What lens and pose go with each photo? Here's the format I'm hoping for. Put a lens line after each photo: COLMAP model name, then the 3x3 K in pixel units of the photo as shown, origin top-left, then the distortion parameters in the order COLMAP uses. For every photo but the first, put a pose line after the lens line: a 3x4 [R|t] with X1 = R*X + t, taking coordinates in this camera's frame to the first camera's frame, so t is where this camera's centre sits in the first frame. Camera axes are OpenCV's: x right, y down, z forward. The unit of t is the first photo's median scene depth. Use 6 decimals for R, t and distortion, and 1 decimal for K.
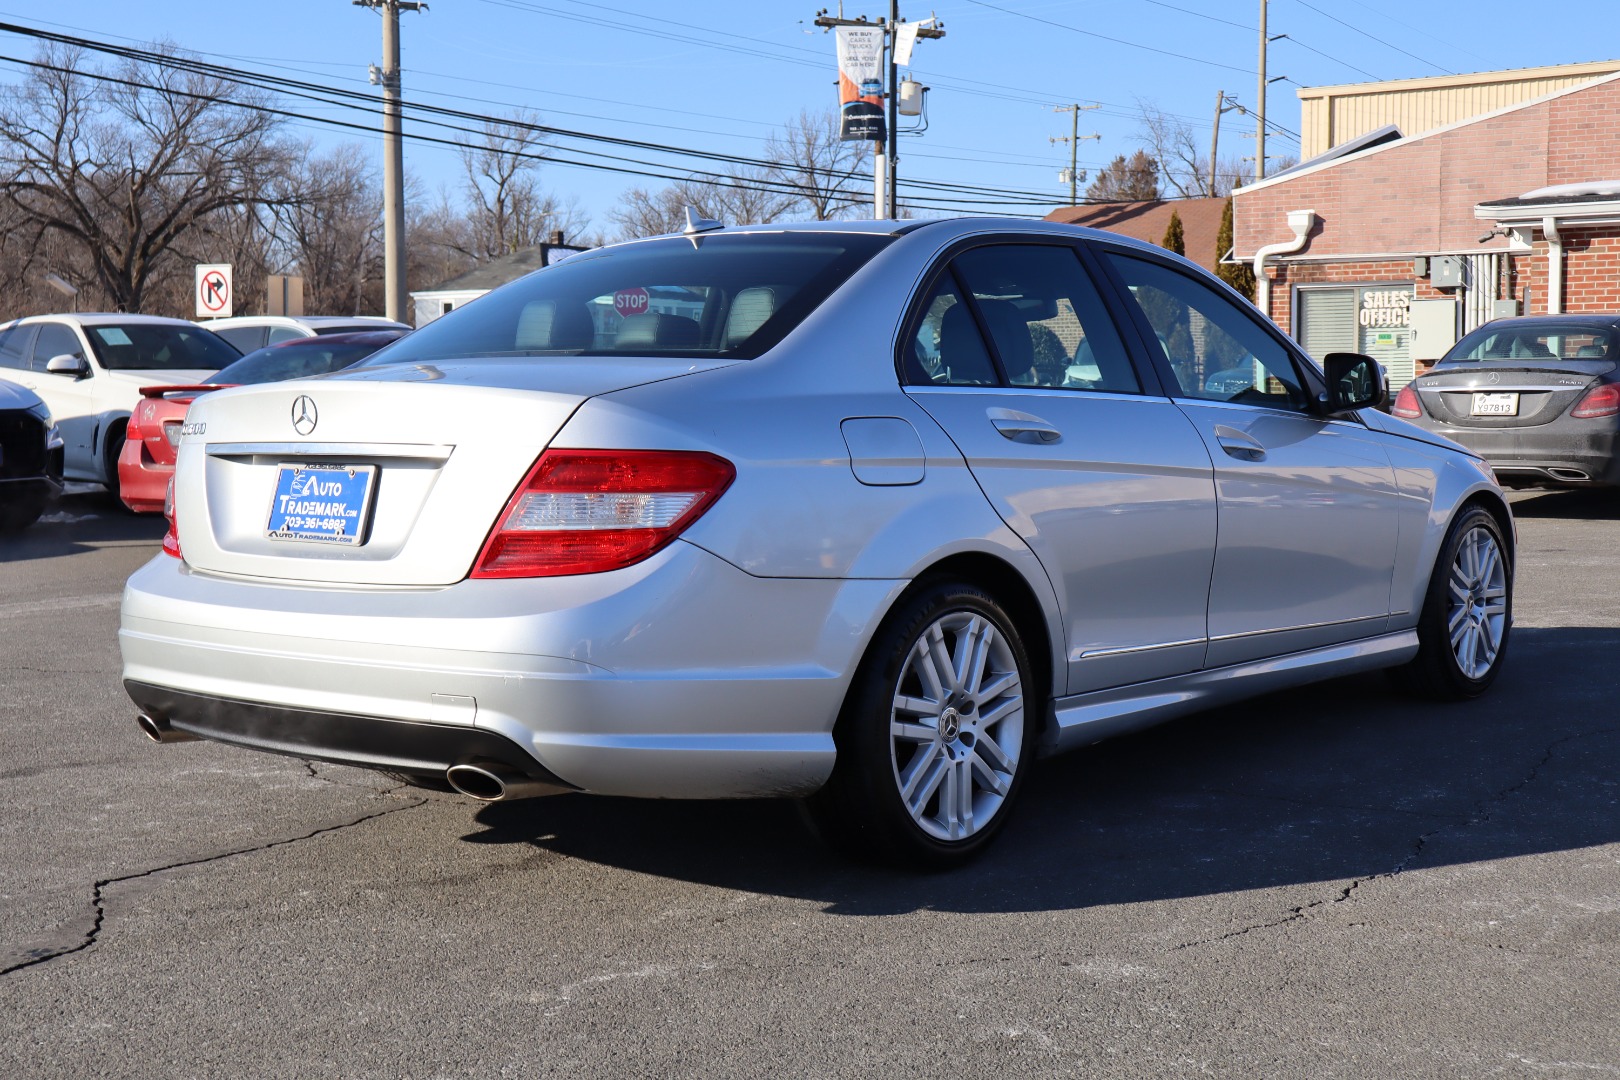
lens RADIAL K [[2018.8, 0, 811.5], [0, 2018.8, 537.7], [0, 0, 1]] dist [0.004746, 0.000000]
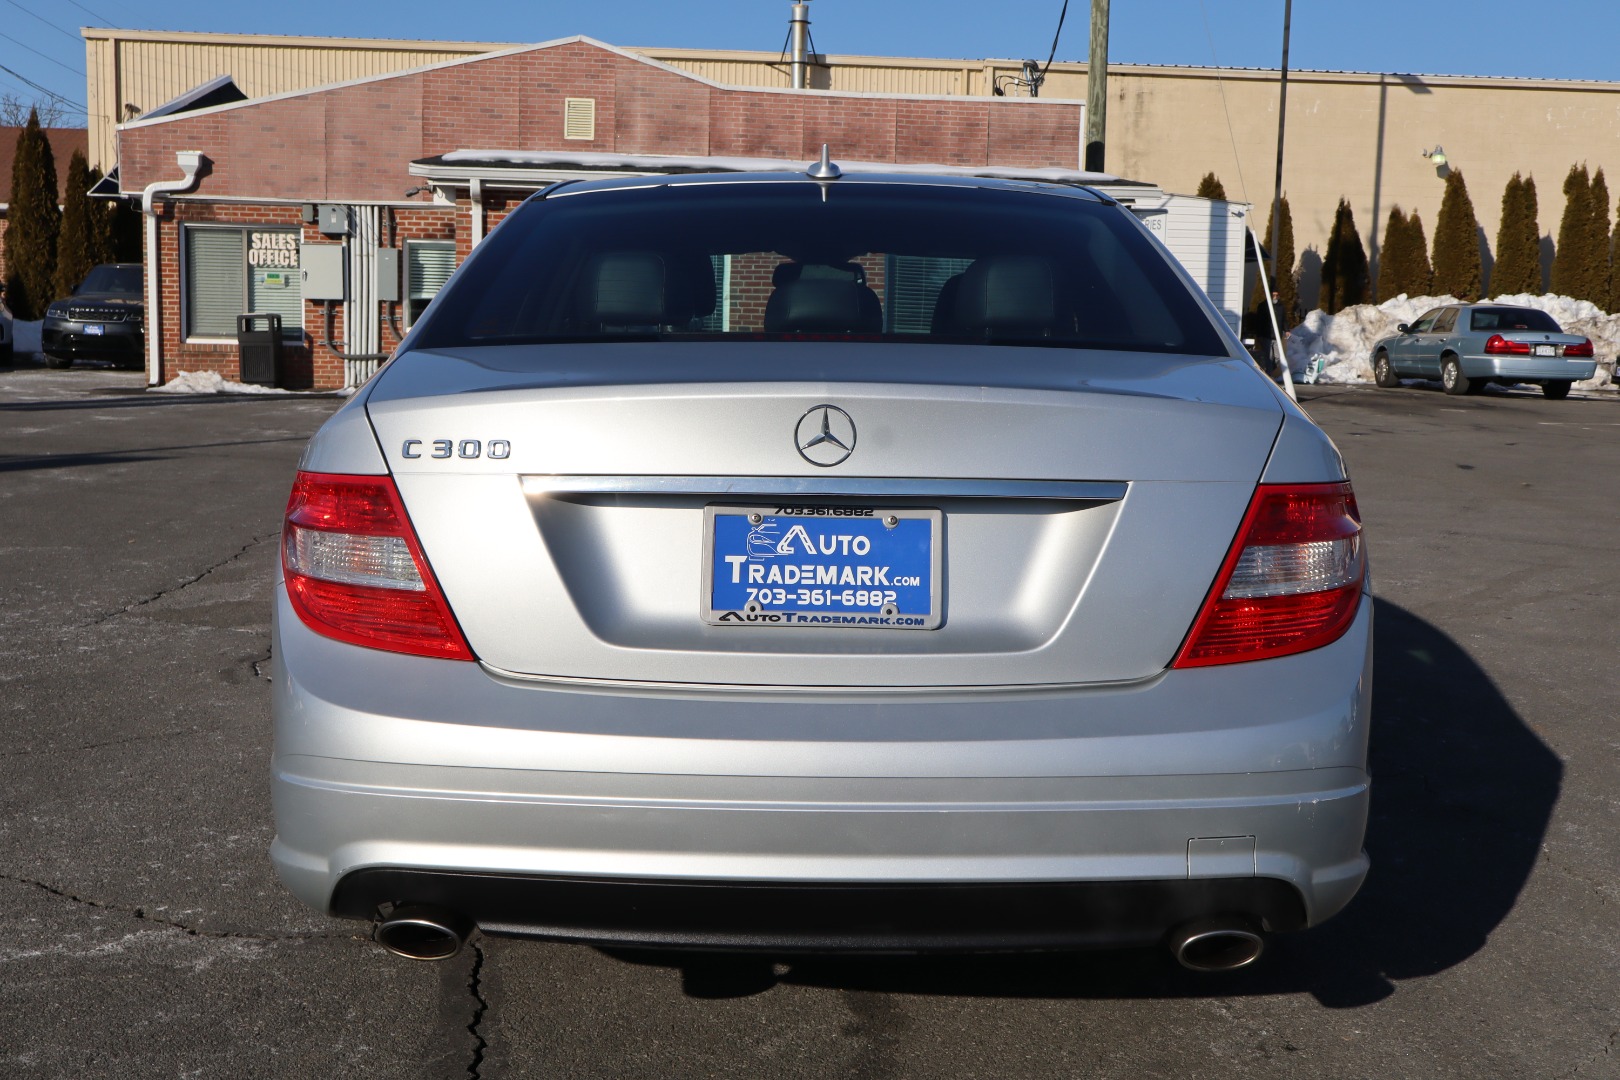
lens RADIAL K [[1763.3, 0, 807.4], [0, 1763.3, 545.0], [0, 0, 1]] dist [-0.001966, 0.000000]
pose [[0.774562, -0.055260, 0.630079, -0.100161], [0.020303, 0.997835, 0.062555, -0.009900], [-0.632172, -0.035660, 0.774007, 0.090813]]
